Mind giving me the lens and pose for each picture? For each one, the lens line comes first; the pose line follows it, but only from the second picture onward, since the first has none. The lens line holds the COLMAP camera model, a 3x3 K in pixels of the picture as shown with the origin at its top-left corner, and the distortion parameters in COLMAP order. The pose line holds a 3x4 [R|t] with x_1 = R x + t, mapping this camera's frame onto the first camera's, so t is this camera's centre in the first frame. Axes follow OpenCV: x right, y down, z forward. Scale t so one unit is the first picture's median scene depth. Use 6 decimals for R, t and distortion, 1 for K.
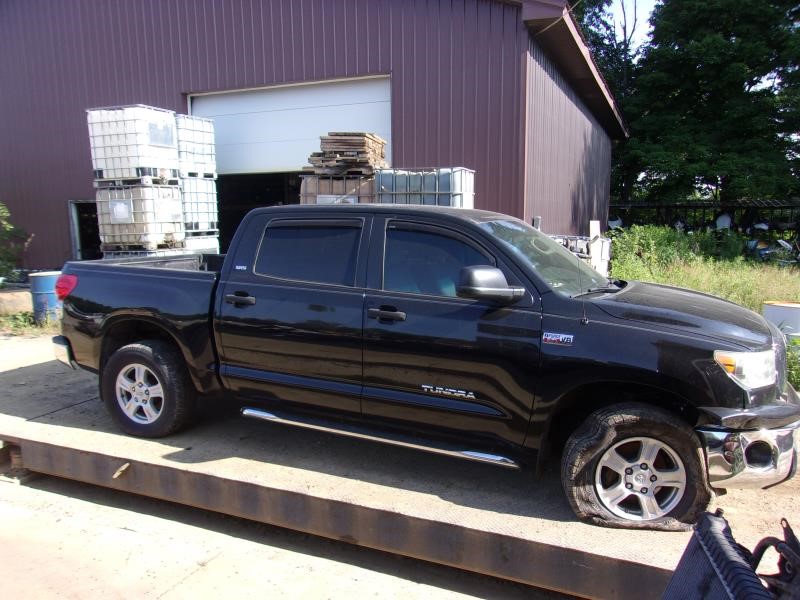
lens RADIAL K [[621.0, 0, 399.8], [0, 621.0, 300.6], [0, 0, 1]] dist [-0.033161, 0.069916]
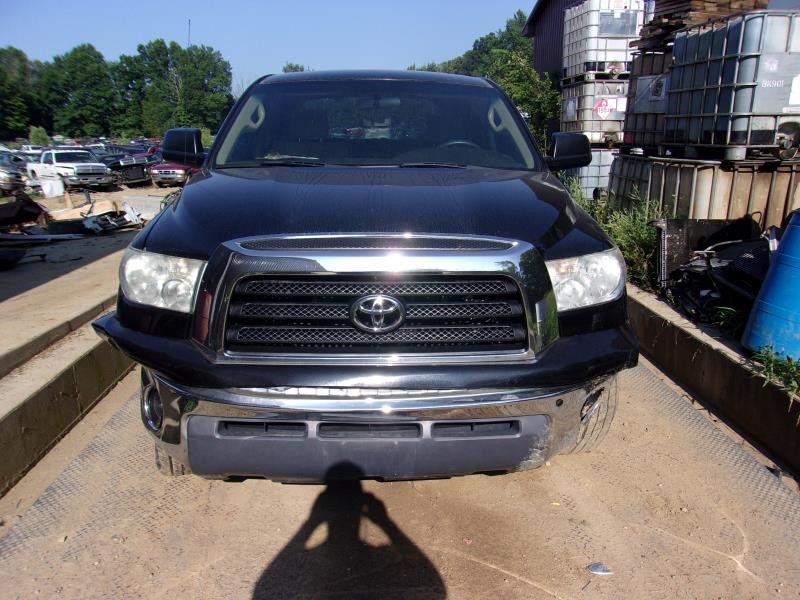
lens RADIAL K [[621.0, 0, 401.5], [0, 621.0, 306.2], [0, 0, 1]] dist [-0.033161, 0.069916]
pose [[0.430852, 0.250444, -0.866974, 0.405715], [-0.132690, 0.967858, 0.213645, -0.009648], [0.892614, 0.022989, 0.450235, 0.295637]]
